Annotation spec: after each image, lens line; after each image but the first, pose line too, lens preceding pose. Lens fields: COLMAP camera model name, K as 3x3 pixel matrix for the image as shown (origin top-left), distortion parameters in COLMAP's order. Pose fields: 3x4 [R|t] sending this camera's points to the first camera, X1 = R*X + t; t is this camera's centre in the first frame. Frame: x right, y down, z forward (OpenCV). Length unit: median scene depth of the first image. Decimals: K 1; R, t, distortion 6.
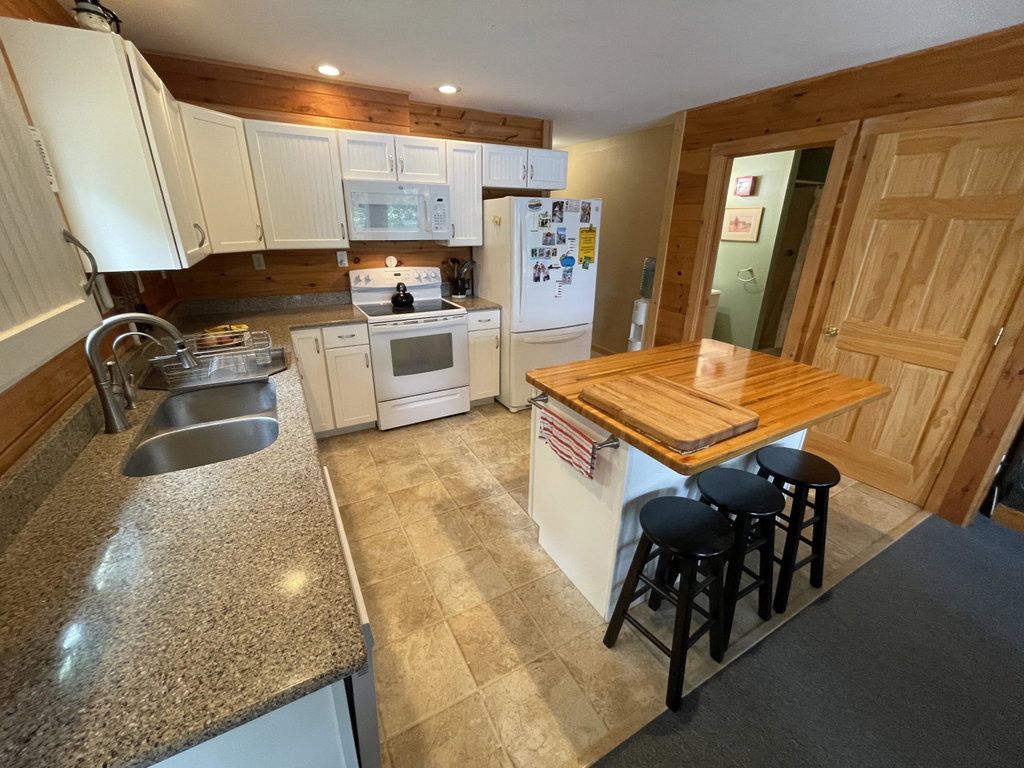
lens RADIAL K [[419.9, 0, 509.6], [0, 419.9, 383.0], [0, 0, 1]] dist [-0.004067, 0.000657]
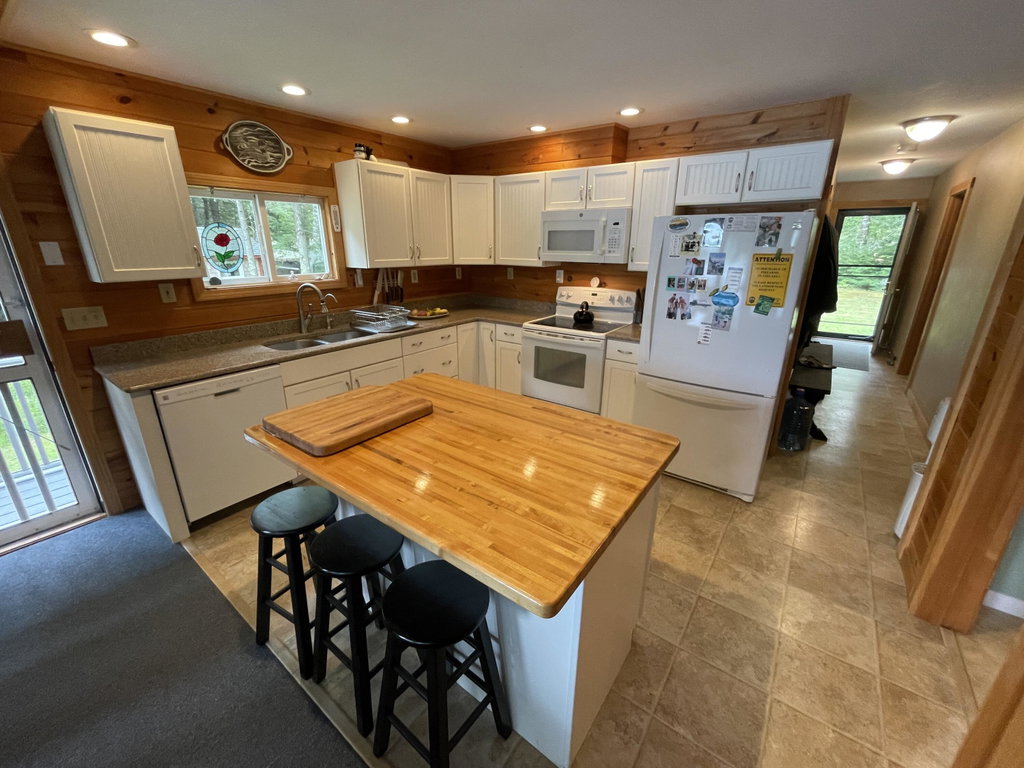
lens RADIAL K [[419.9, 0, 510.0], [0, 419.9, 383.1], [0, 0, 1]] dist [-0.004067, 0.000657]
pose [[0.410797, 0.281390, -0.867217, 0.674530], [-0.329014, 0.932840, 0.146830, -0.144337], [0.850291, 0.225010, 0.475789, 0.389121]]
